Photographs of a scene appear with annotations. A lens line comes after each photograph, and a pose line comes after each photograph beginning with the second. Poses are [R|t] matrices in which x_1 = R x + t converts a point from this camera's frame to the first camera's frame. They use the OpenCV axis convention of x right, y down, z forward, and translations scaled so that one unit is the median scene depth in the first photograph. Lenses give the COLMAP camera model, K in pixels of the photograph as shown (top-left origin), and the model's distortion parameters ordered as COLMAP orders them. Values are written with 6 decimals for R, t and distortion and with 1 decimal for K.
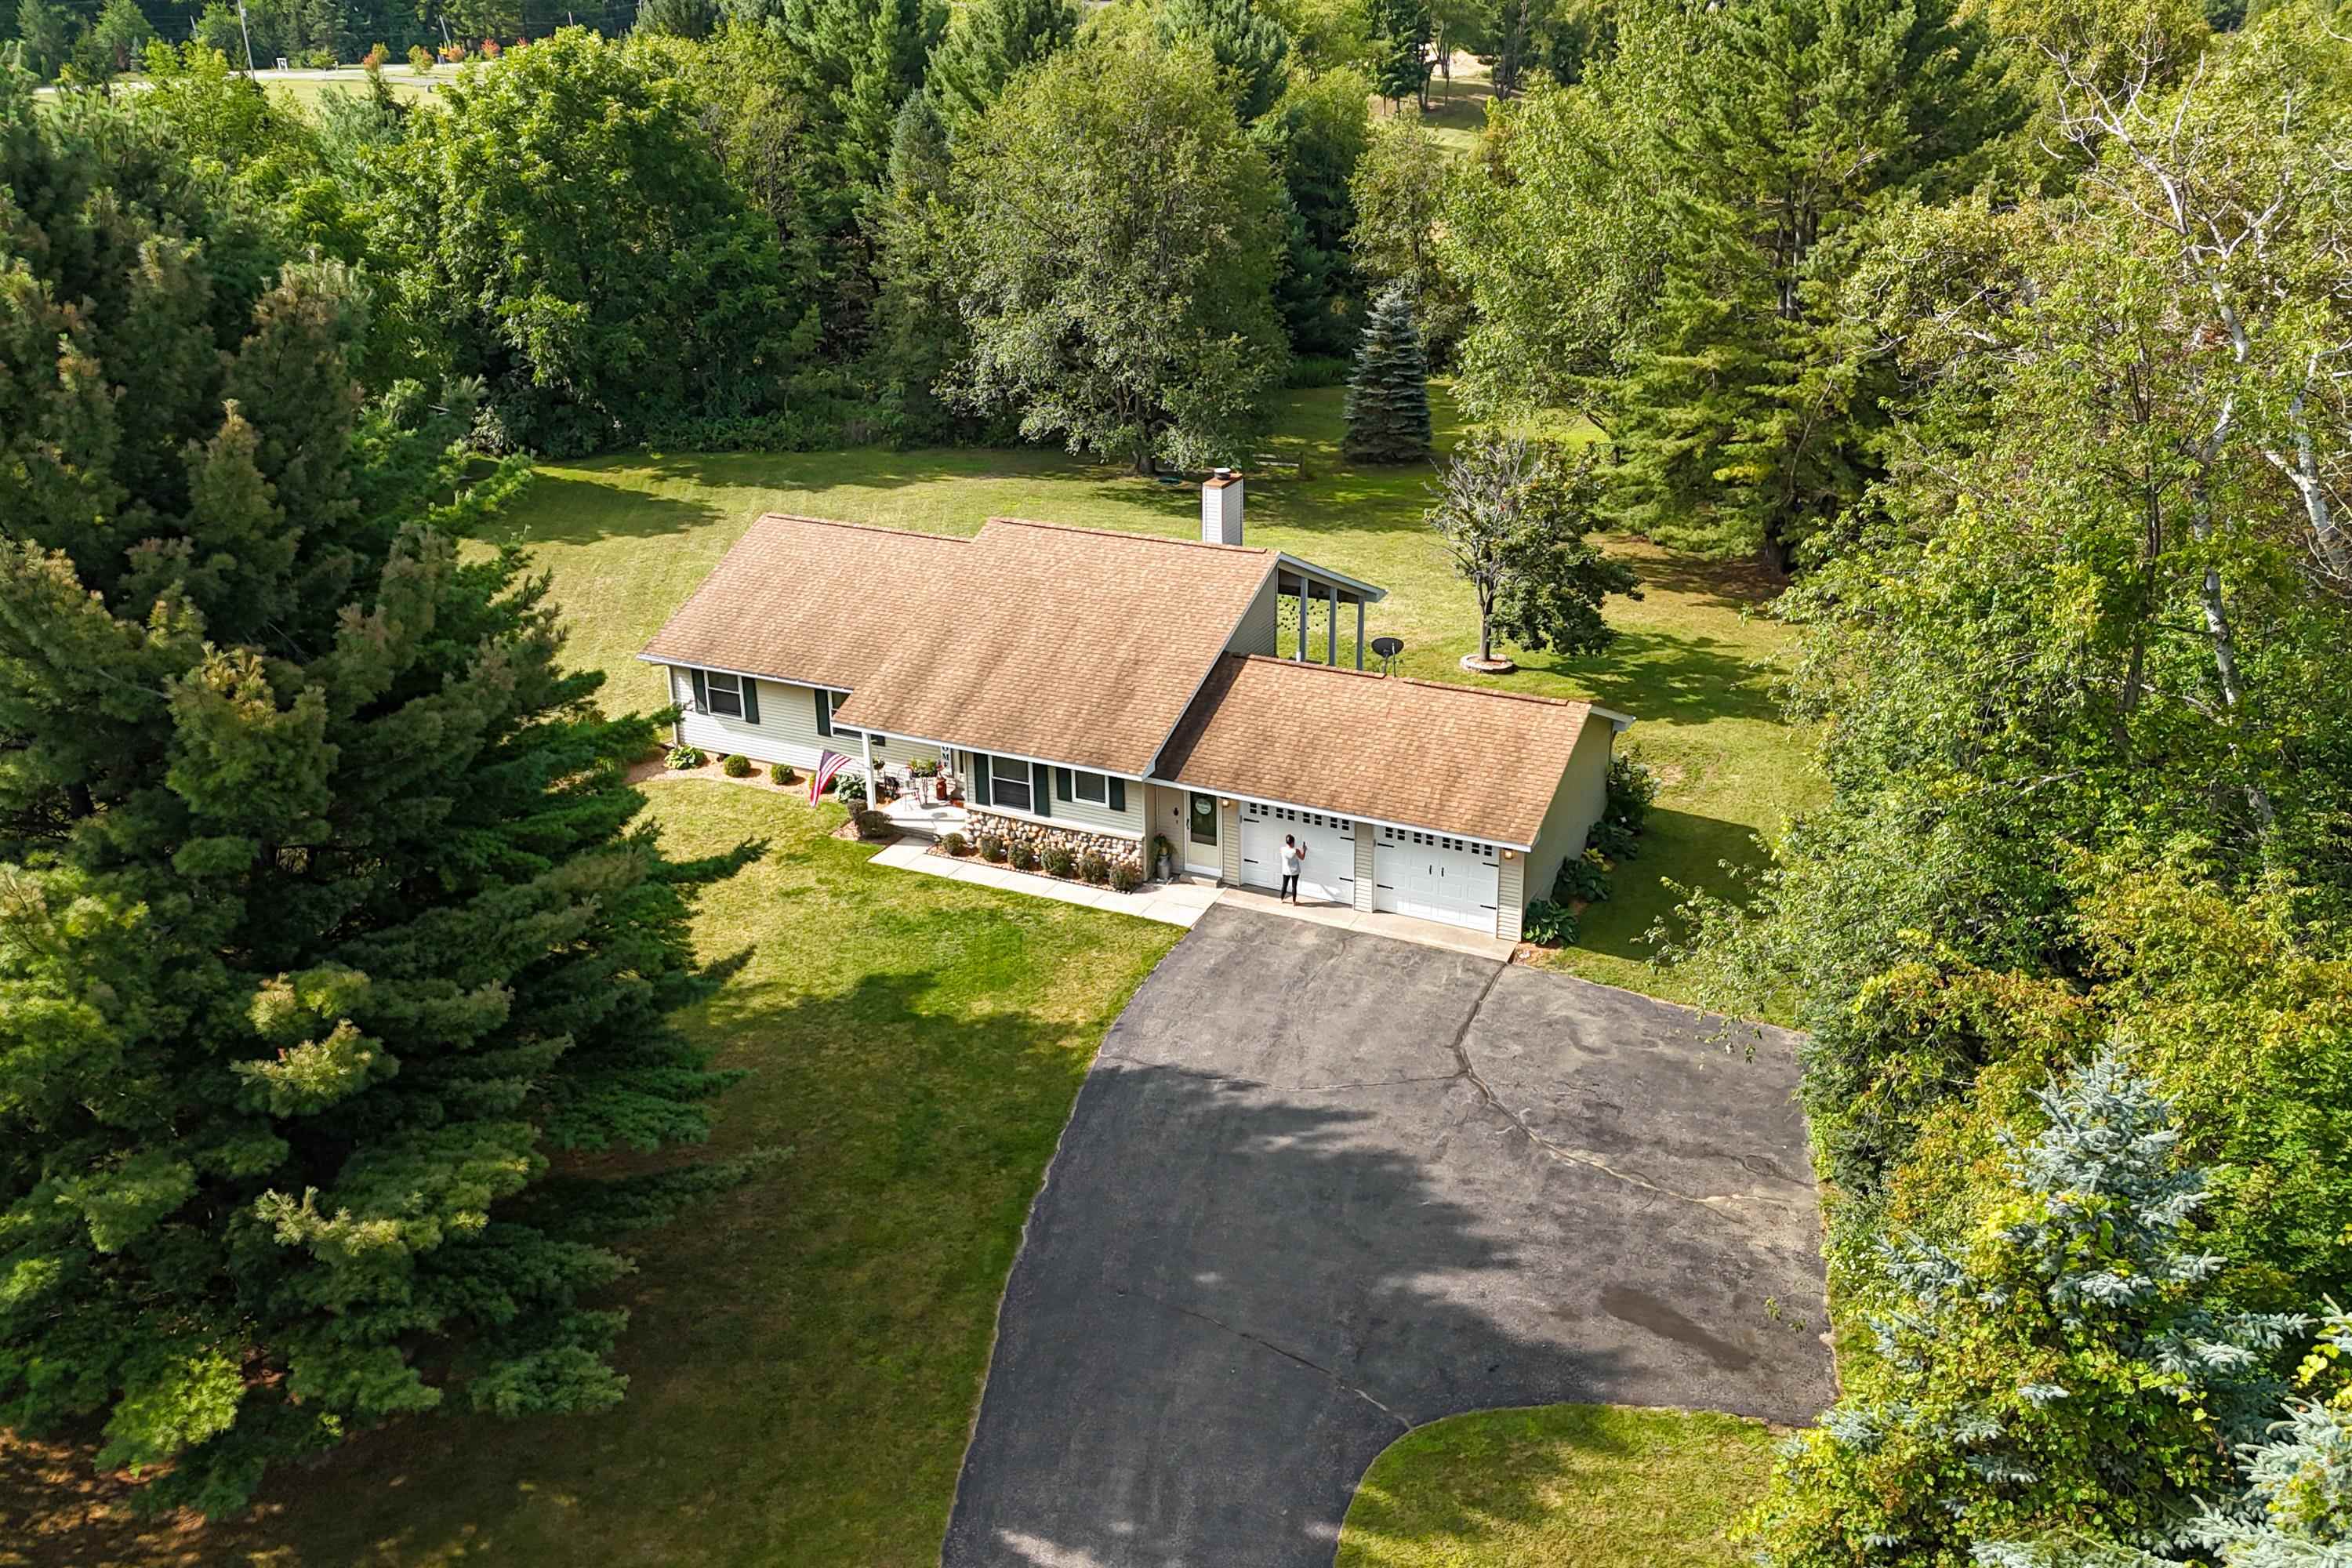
lens RADIAL K [[2071.0, 0, 1176.0], [0, 2071.0, 784.0], [0, 0, 1]] dist [0.038336, -0.016277]
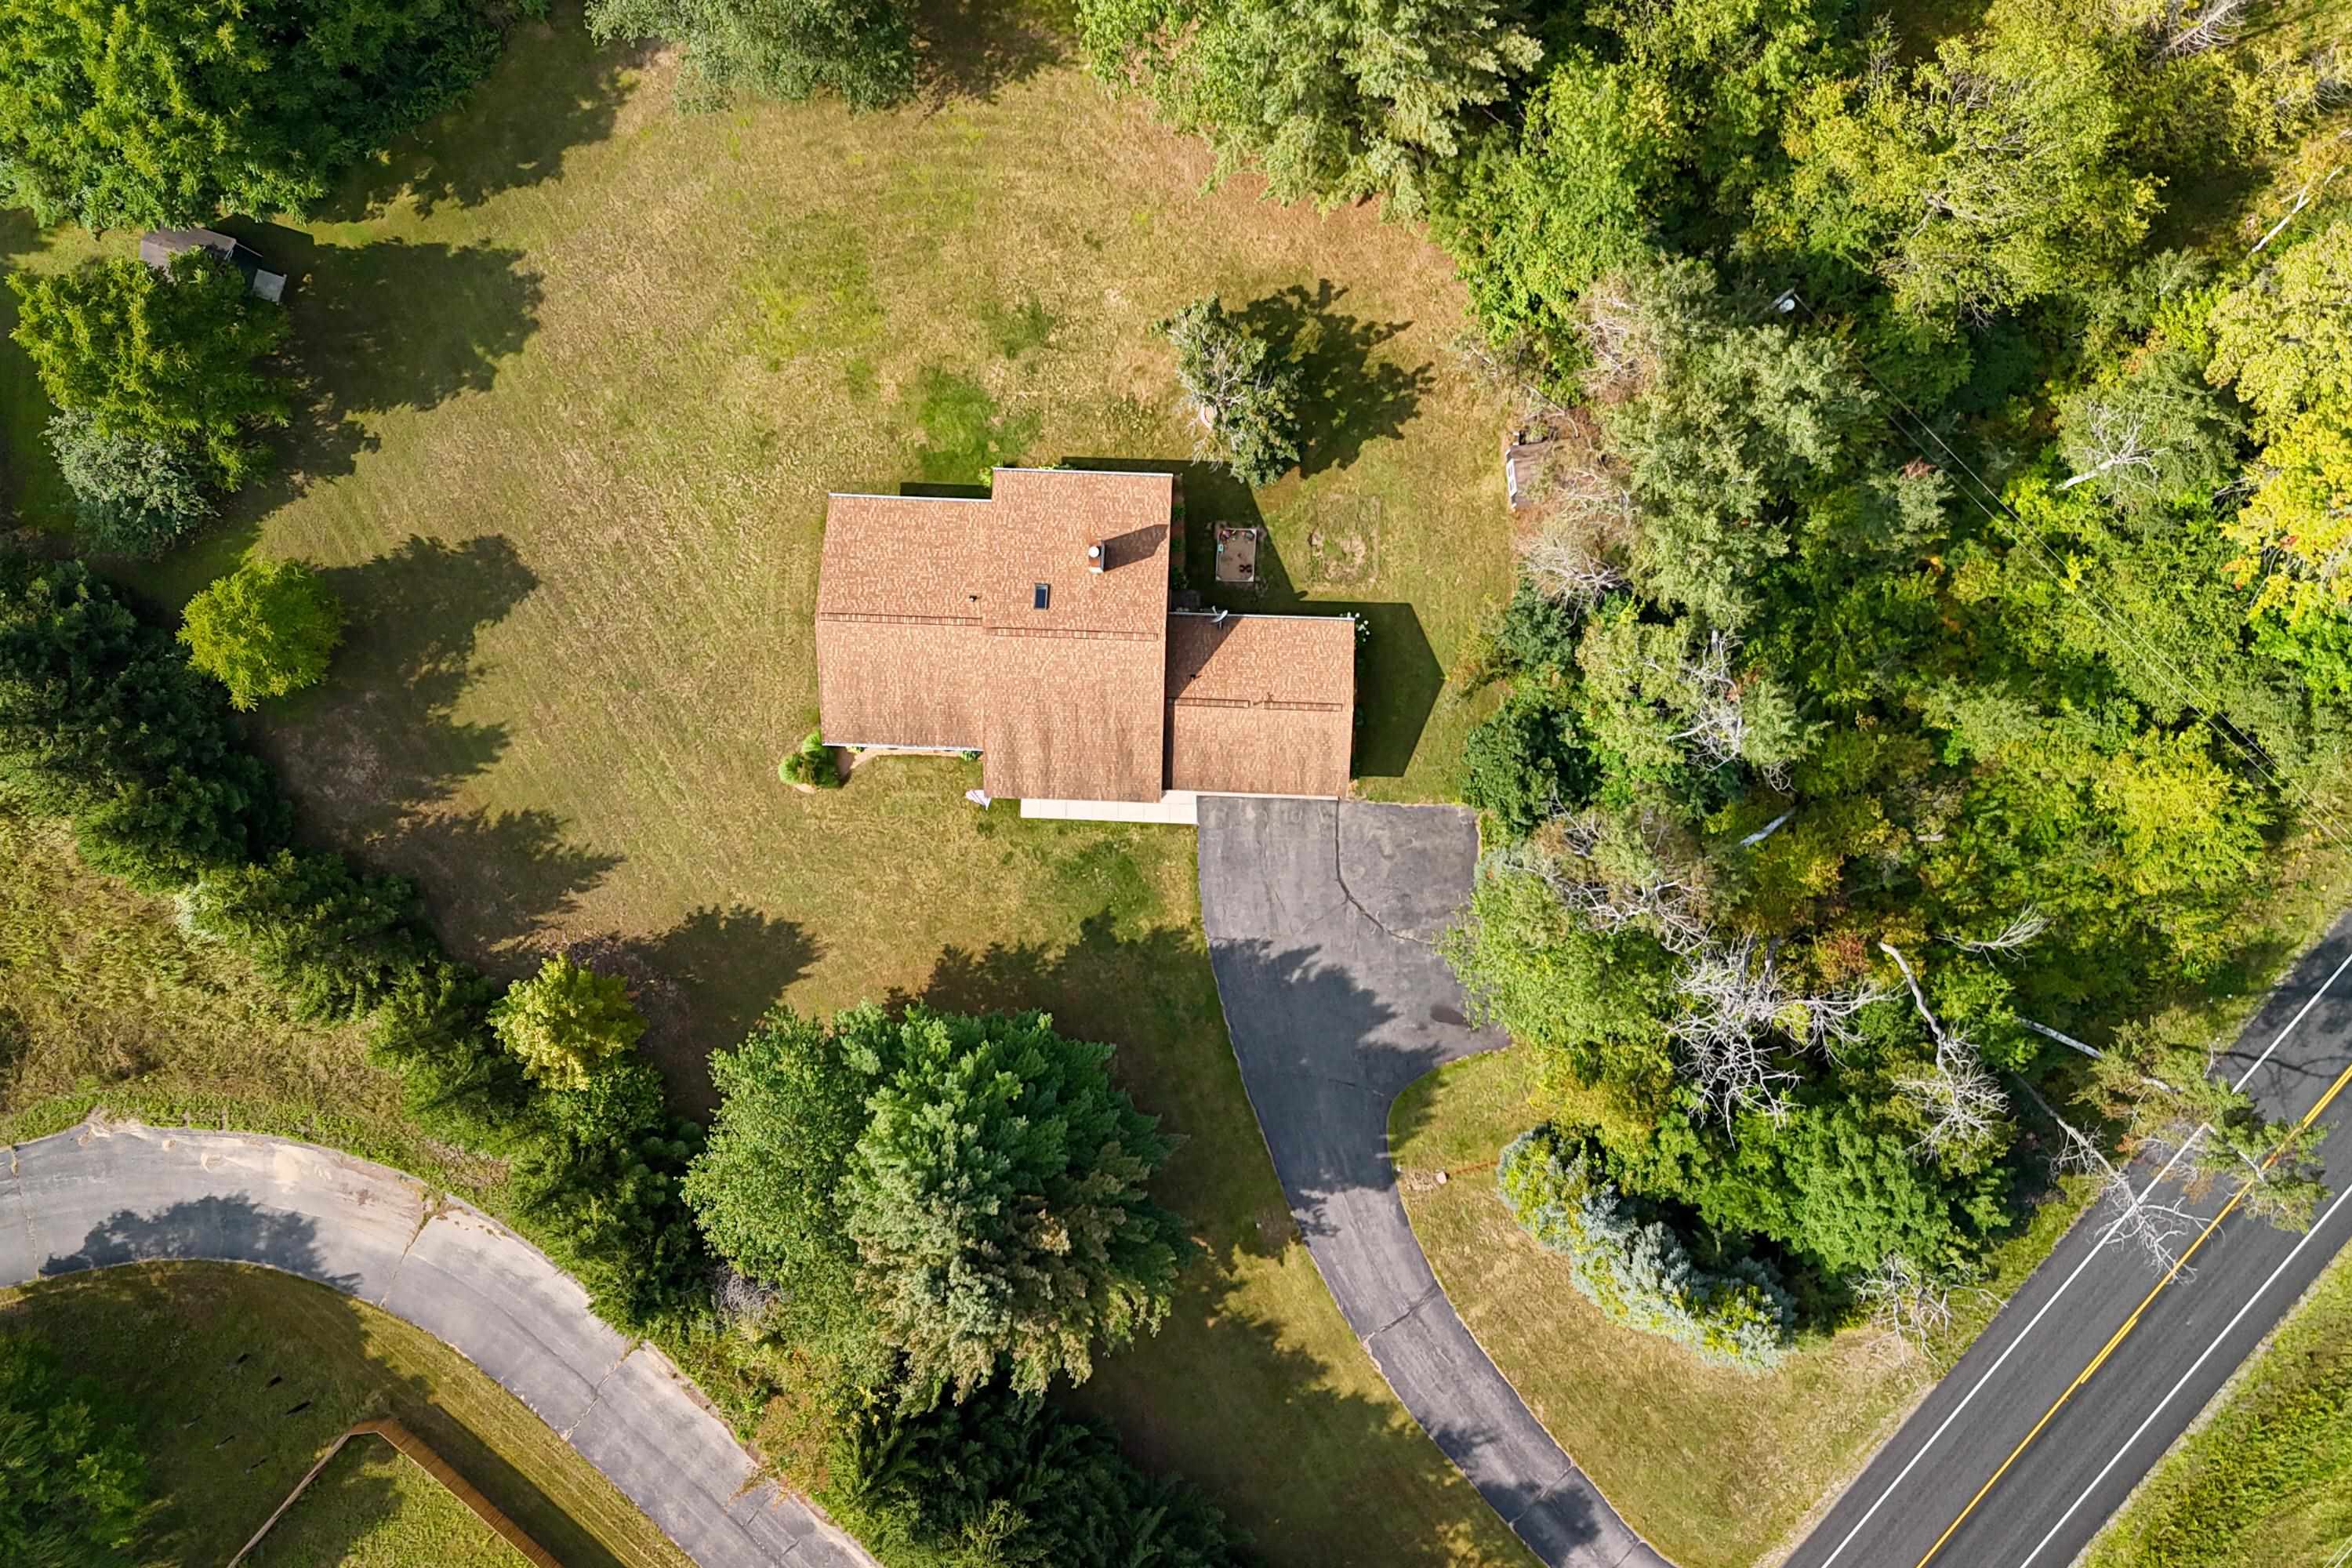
lens RADIAL K [[2071.0, 0, 1176.0], [0, 2071.0, 784.0], [0, 0, 1]] dist [0.038336, -0.016277]
pose [[0.907946, -0.418940, -0.011130, 0.026109], [0.166810, 0.336899, 0.926646, -1.861886], [-0.384459, -0.843201, 0.375769, 0.207394]]
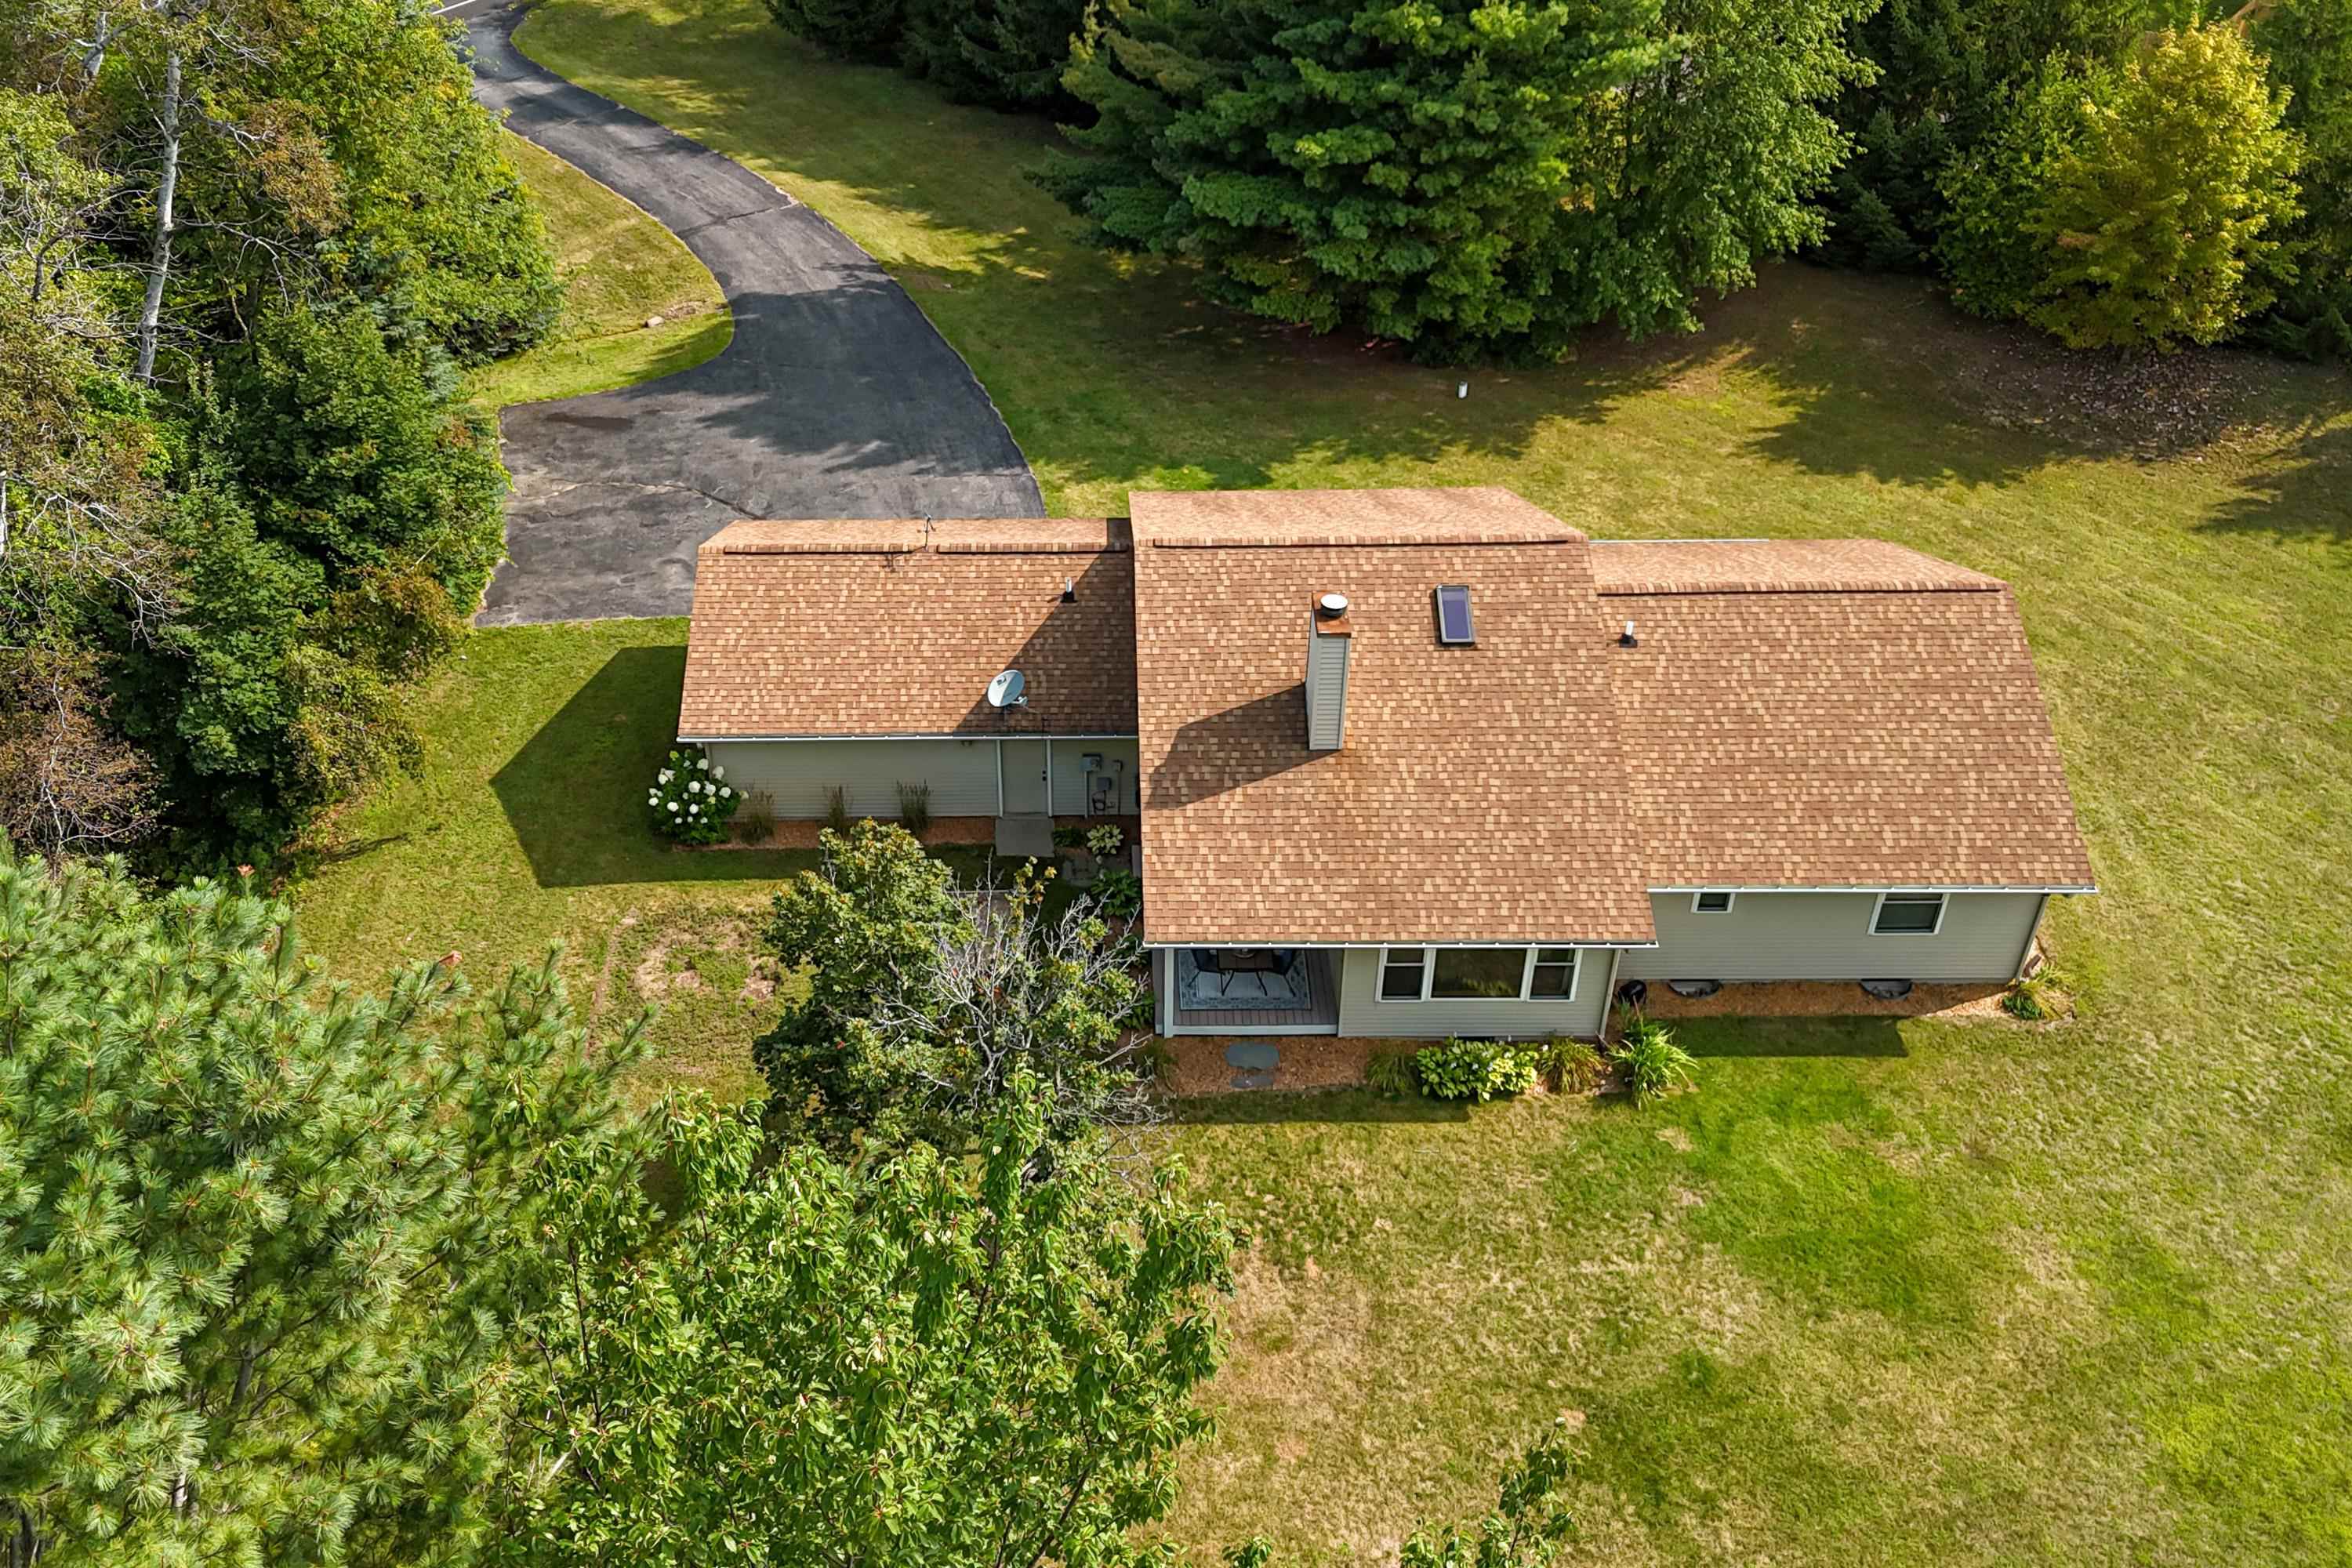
lens RADIAL K [[2071.0, 0, 1176.0], [0, 2071.0, 784.0], [0, 0, 1]] dist [0.038336, -0.016277]
pose [[-0.880286, 0.278769, -0.383906, 0.365647], [-0.176139, 0.559317, 0.810025, -0.700097], [0.440535, 0.780674, -0.443257, 1.481466]]
